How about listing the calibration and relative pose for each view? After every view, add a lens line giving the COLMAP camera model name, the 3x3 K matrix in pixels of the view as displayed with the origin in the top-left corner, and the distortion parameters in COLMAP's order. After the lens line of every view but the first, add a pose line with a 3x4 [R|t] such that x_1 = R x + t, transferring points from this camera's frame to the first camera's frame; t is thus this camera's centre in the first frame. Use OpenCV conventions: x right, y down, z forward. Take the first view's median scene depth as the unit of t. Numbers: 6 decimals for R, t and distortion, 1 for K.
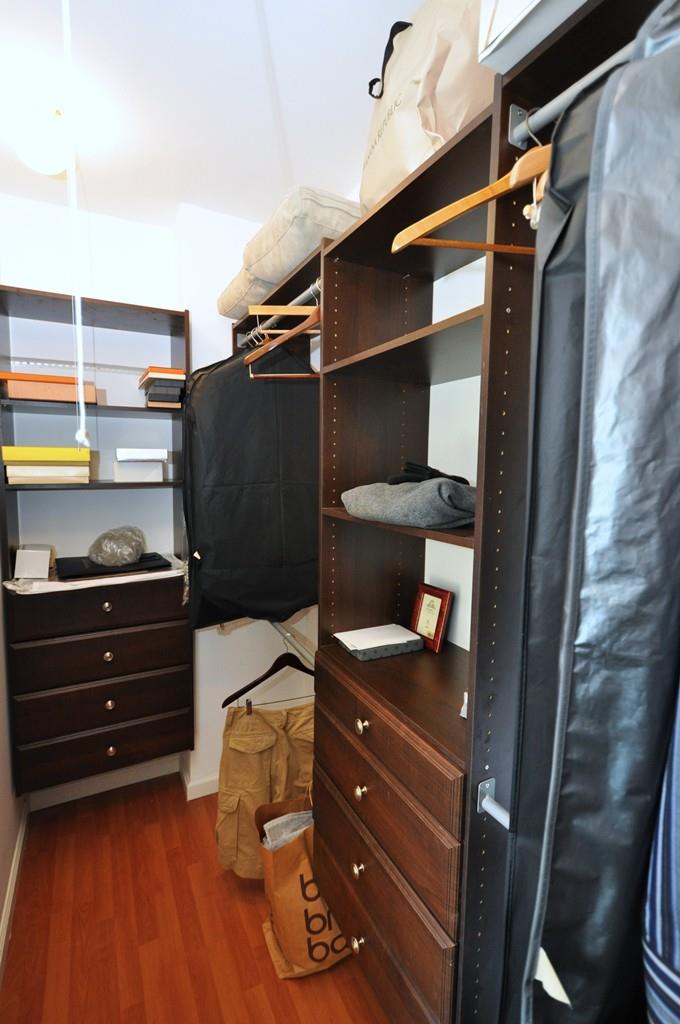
lens RADIAL K [[458.9, 0, 322.2], [0, 458.9, 529.7], [0, 0, 1]] dist [0.008692, -0.006122]
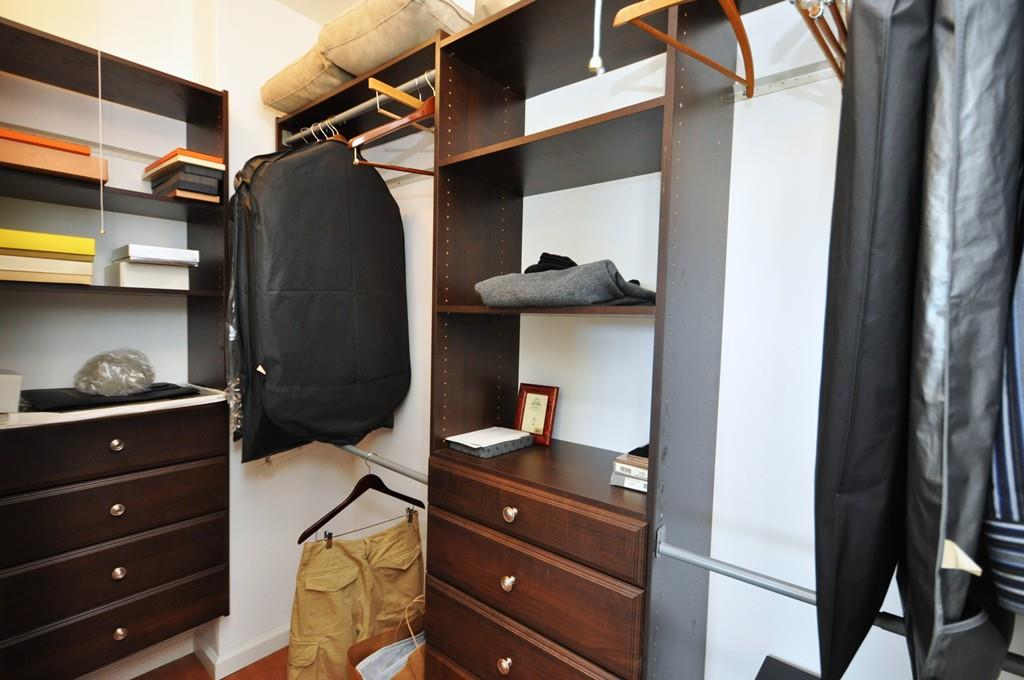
lens RADIAL K [[458.9, 0, 509.4], [0, 458.9, 351.8], [0, 0, 1]] dist [0.008692, -0.006122]
pose [[0.932945, -0.015727, 0.359675, -0.159775], [0.026617, 0.999324, -0.025346, 0.060382], [-0.359033, 0.033220, 0.932733, 0.037015]]
